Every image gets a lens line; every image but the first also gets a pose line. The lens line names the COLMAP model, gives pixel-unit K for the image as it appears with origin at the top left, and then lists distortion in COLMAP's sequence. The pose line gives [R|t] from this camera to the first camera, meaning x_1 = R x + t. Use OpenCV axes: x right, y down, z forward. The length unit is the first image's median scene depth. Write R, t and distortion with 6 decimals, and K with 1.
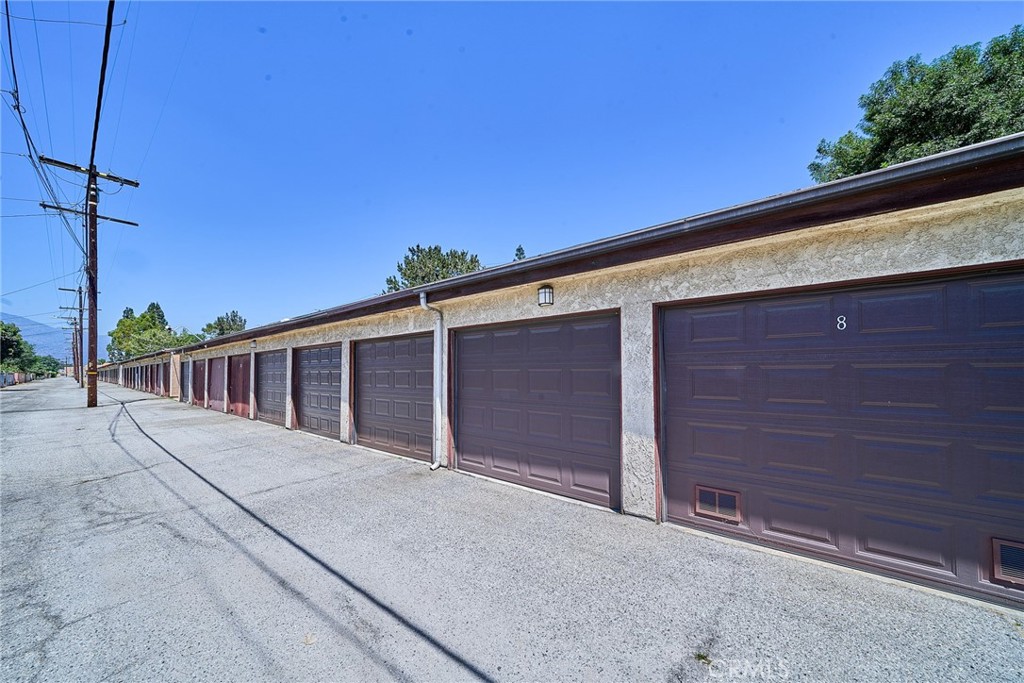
lens RADIAL K [[347.3, 0, 512.4], [0, 347.3, 365.6], [0, 0, 1]] dist [-0.001062, -0.000193]
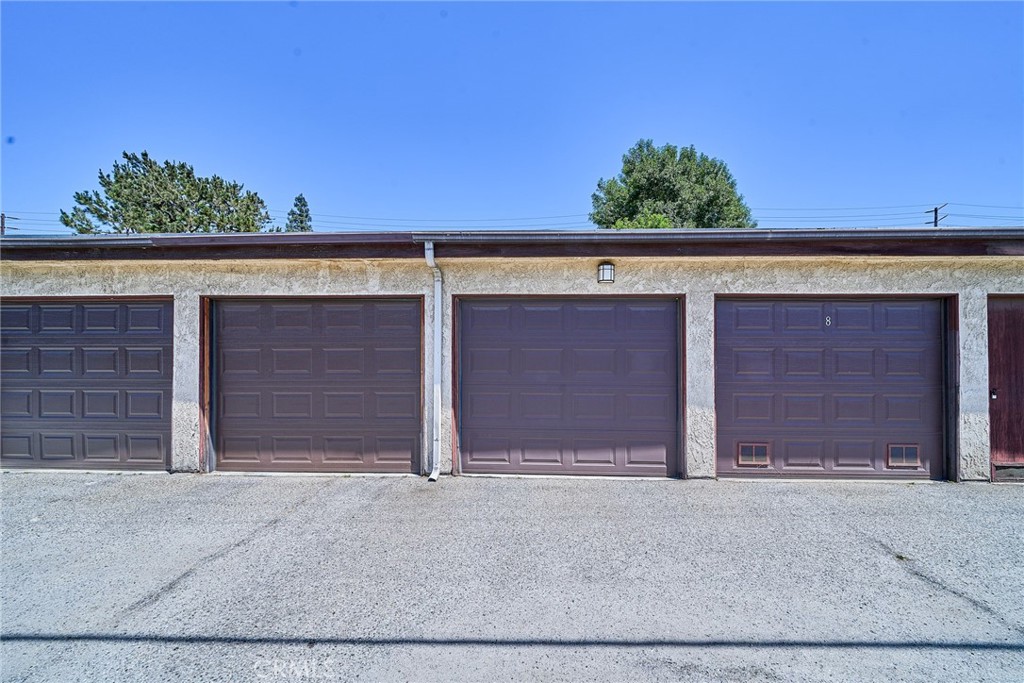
lens RADIAL K [[357.3, 0, 510.6], [0, 357.3, 353.7], [0, 0, 1]] dist [-0.001050, -0.000155]
pose [[0.803491, 0.004553, 0.595300, -0.703573], [-0.016946, 0.999740, 0.015226, 0.012789], [-0.595076, -0.022322, 0.803359, 0.358418]]
